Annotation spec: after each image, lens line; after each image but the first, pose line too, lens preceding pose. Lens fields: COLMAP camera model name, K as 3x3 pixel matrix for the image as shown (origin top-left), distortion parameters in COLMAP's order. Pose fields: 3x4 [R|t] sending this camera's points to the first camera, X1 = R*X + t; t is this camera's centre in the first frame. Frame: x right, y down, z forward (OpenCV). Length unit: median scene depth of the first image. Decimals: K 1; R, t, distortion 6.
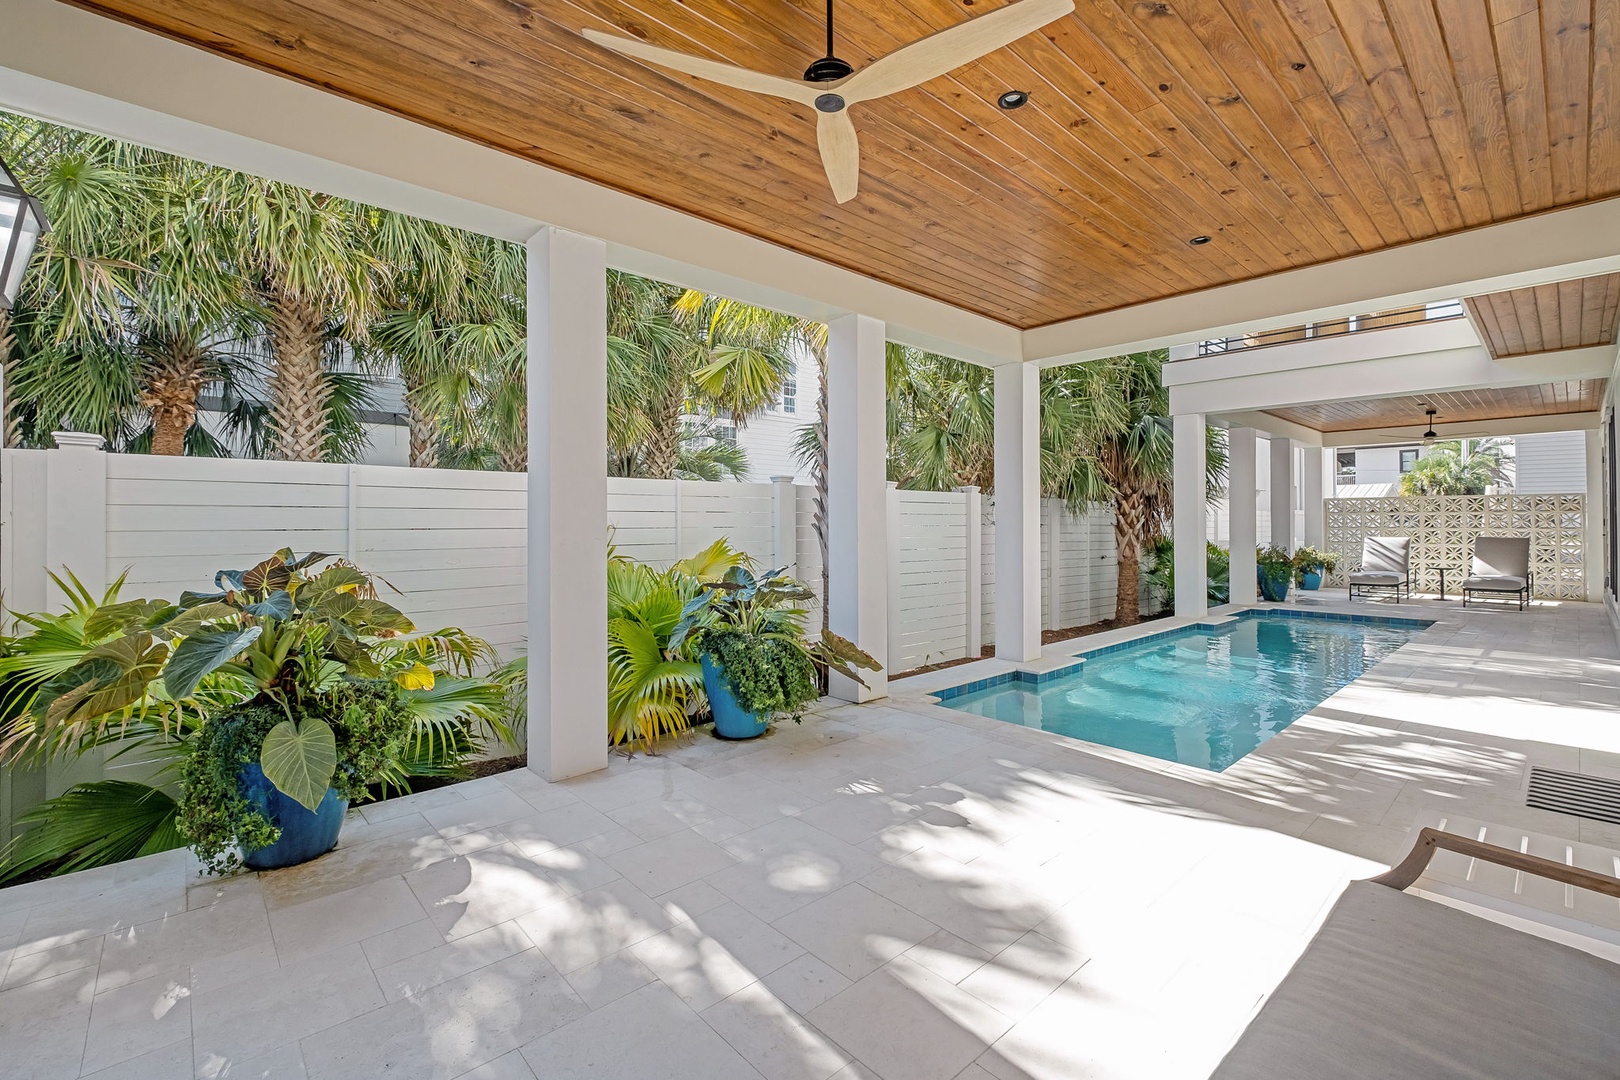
lens RADIAL K [[700.9, 0, 817.4], [0, 700.9, 517.5], [0, 0, 1]] dist [0.008564, -0.001182]
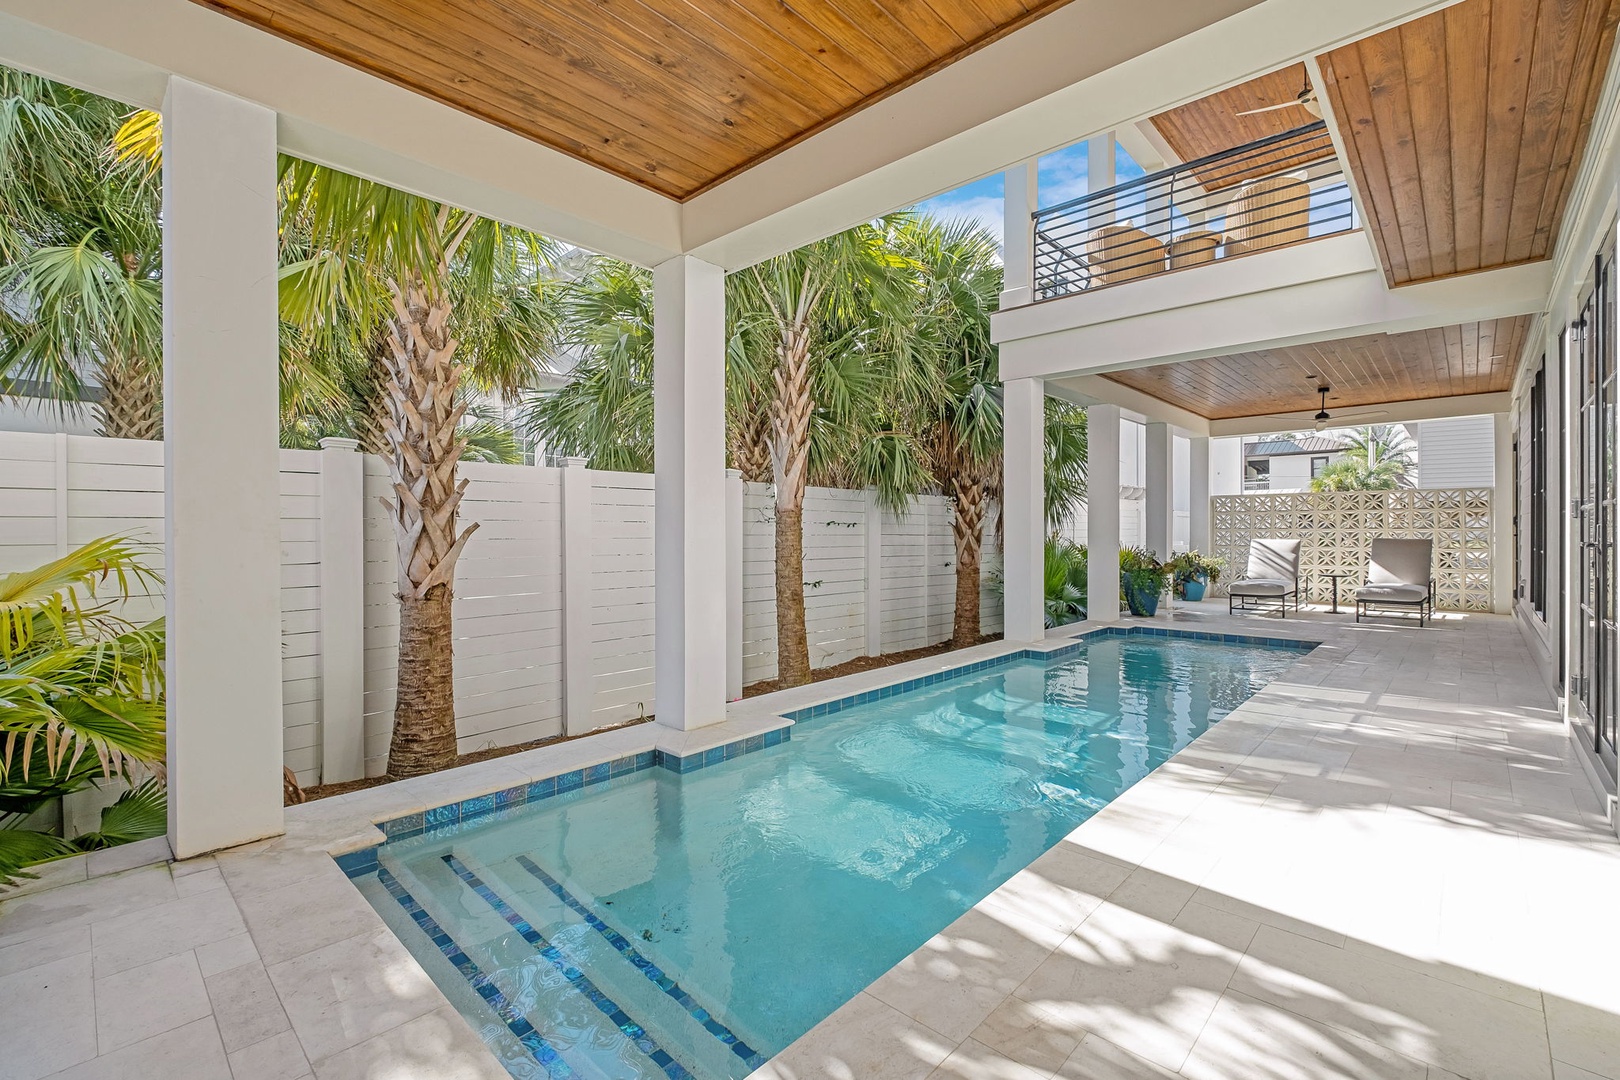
lens RADIAL K [[700.9, 0, 808.0], [0, 700.9, 535.6], [0, 0, 1]] dist [0.008564, -0.001182]
pose [[0.997789, -0.001990, 0.066427, 0.202724], [0.001059, 0.999901, 0.014044, 0.011851], [-0.066448, -0.013943, 0.997692, 0.203354]]
